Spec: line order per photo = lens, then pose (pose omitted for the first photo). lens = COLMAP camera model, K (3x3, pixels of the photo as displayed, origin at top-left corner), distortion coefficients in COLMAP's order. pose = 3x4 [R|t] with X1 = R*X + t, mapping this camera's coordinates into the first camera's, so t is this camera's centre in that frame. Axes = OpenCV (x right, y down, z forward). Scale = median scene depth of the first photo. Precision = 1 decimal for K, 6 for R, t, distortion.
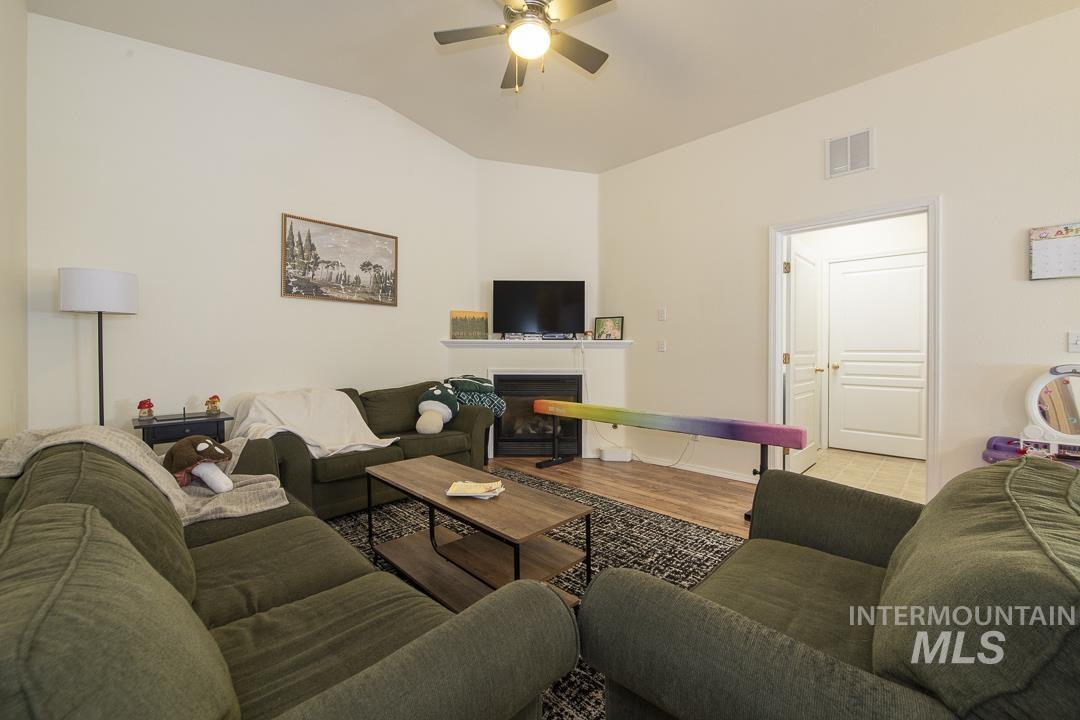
lens RADIAL K [[446.6, 0, 544.3], [0, 446.6, 351.9], [0, 0, 1]] dist [0.002661, -0.000232]
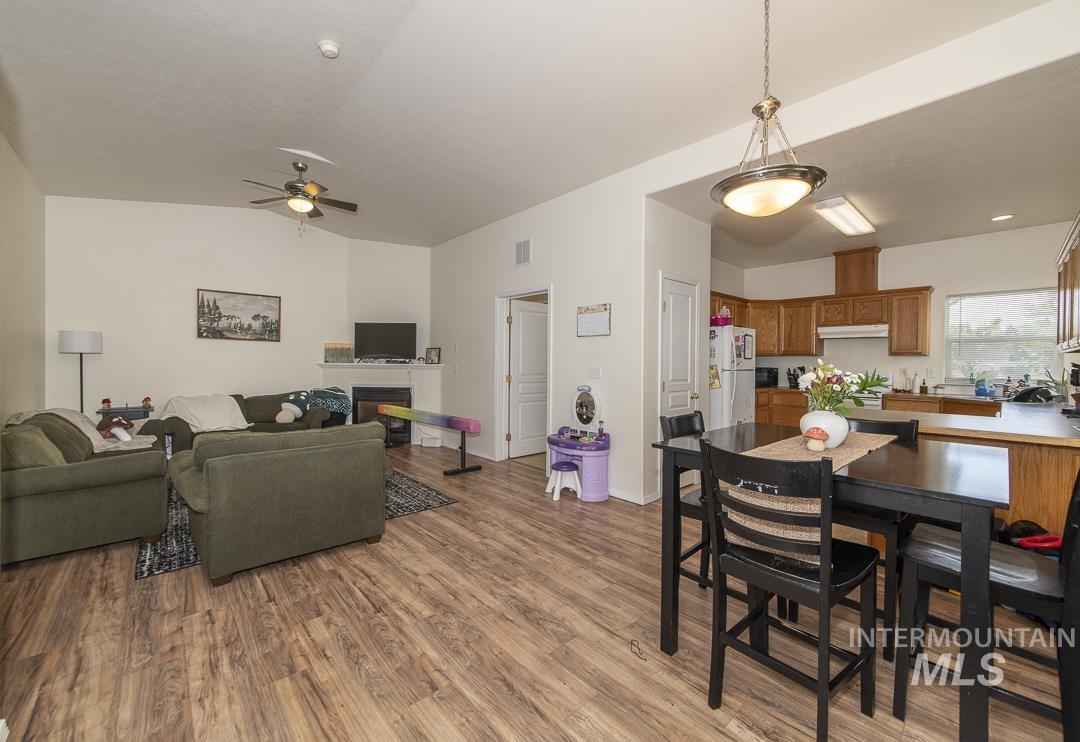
lens RADIAL K [[432.9, 0, 535.5], [0, 432.9, 366.6], [0, 0, 1]] dist [-0.011395, 0.000373]
pose [[0.998412, 0.007553, -0.055834, 0.697590], [-0.007287, 0.999961, 0.004953, -0.034603], [0.055869, -0.004538, 0.998428, -0.478437]]
